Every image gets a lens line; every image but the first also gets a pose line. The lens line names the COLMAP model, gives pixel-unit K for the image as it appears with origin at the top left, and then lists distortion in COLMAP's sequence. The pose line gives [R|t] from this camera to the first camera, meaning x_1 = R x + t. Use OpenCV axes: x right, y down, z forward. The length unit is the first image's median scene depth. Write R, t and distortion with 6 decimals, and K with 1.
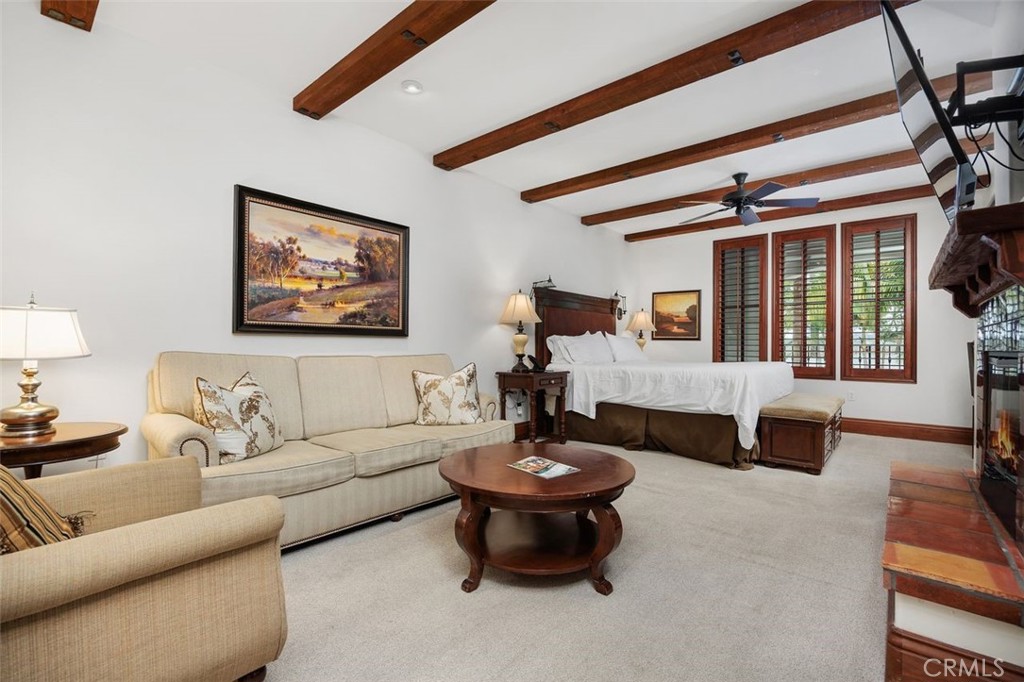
lens RADIAL K [[447.0, 0, 507.1], [0, 447.0, 341.5], [0, 0, 1]] dist [-0.002050, -0.000386]
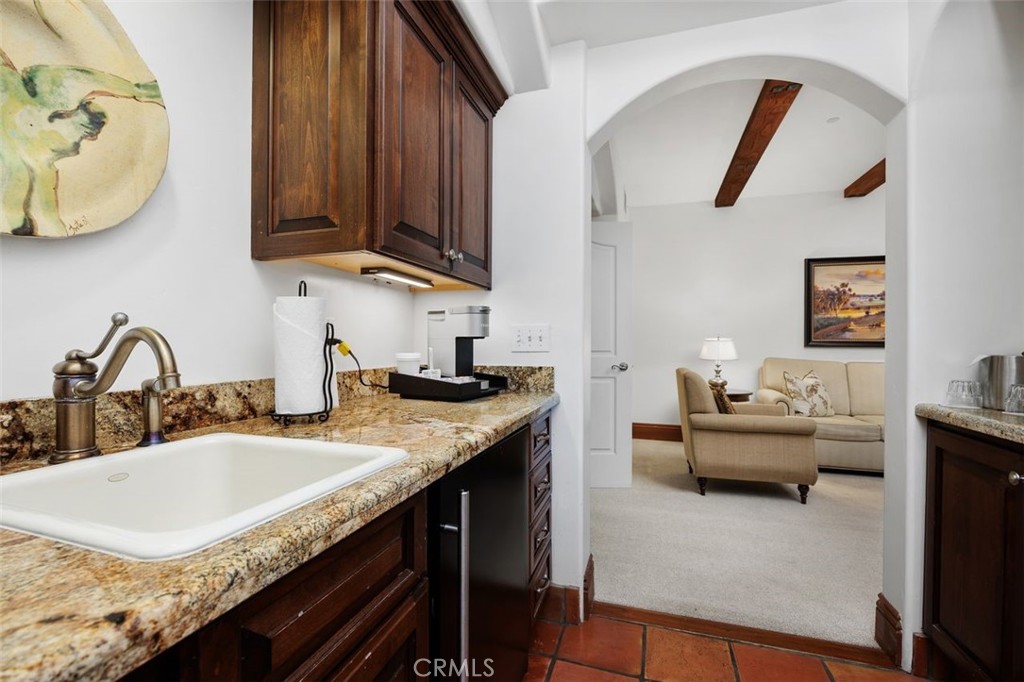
lens RADIAL K [[447.0, 0, 507.1], [0, 447.0, 341.5], [0, 0, 1]] dist [-0.002050, -0.000386]
pose [[0.391390, -0.005520, -0.920208, 0.471093], [0.006301, 0.999975, -0.003319, -0.038820], [0.920203, -0.004499, 0.391415, -0.656206]]
